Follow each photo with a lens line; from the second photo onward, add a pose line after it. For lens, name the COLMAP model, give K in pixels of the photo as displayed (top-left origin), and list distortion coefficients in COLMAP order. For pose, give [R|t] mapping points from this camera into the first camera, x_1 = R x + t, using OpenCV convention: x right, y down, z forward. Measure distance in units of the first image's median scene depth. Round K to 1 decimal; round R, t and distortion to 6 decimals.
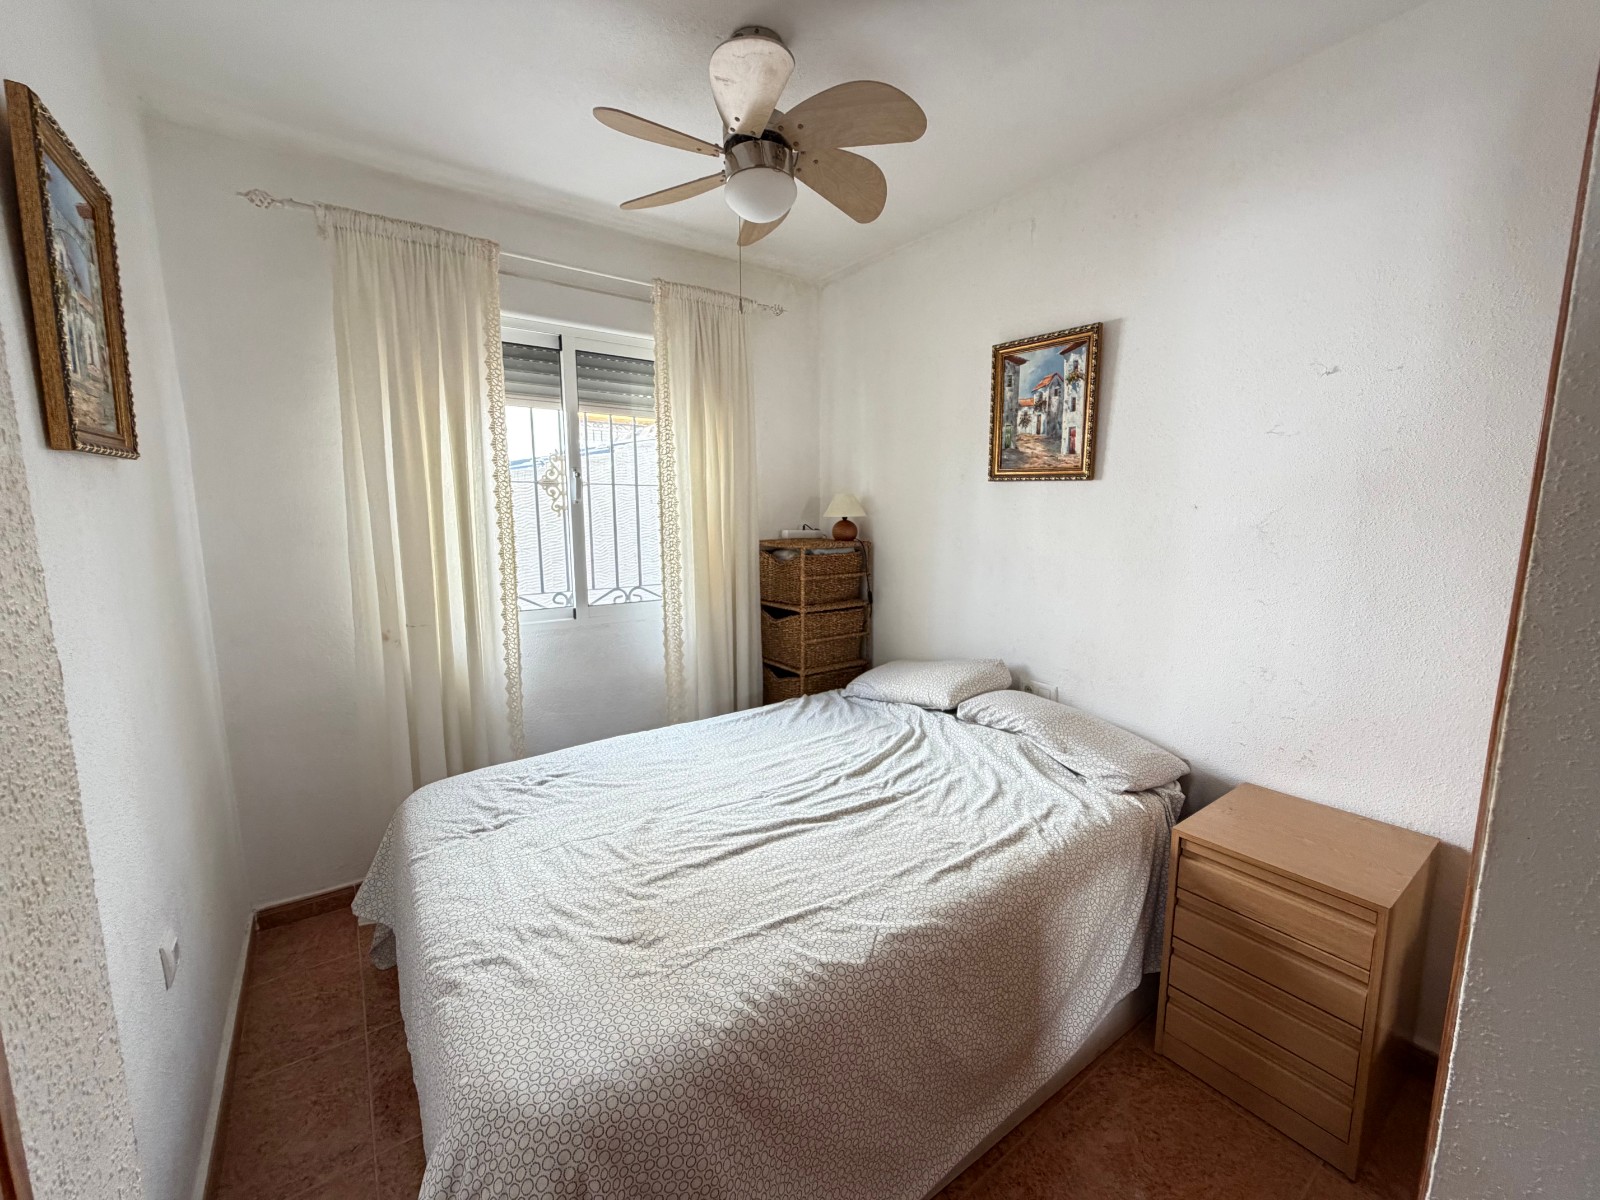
lens RADIAL K [[633.1, 0, 796.2], [0, 633.1, 600.0], [0, 0, 1]] dist [-0.006896, 0.002155]
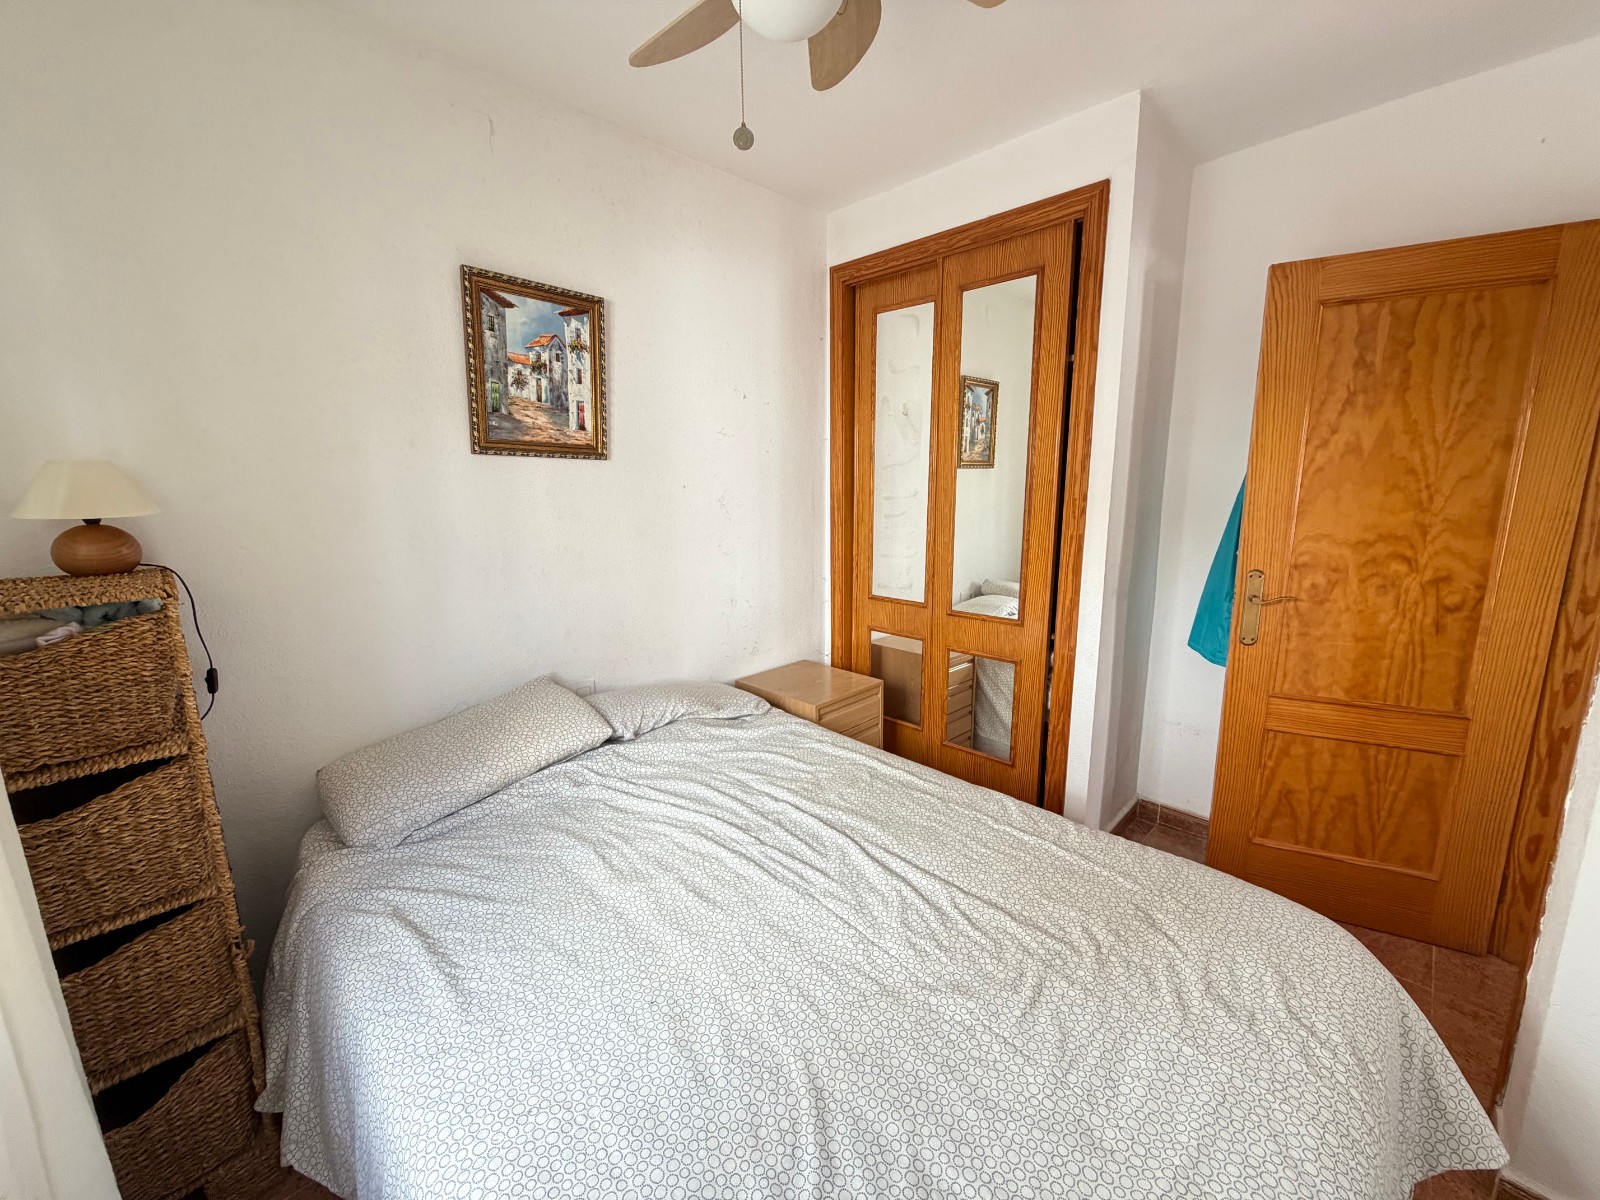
lens RADIAL K [[633.1, 0, 796.2], [0, 633.1, 600.0], [0, 0, 1]] dist [-0.006896, 0.002155]
pose [[-0.152872, -0.173955, 0.972815, -0.544150], [0.155045, 0.967974, 0.197454, -0.120310], [-0.976008, 0.181015, -0.121006, 0.823951]]
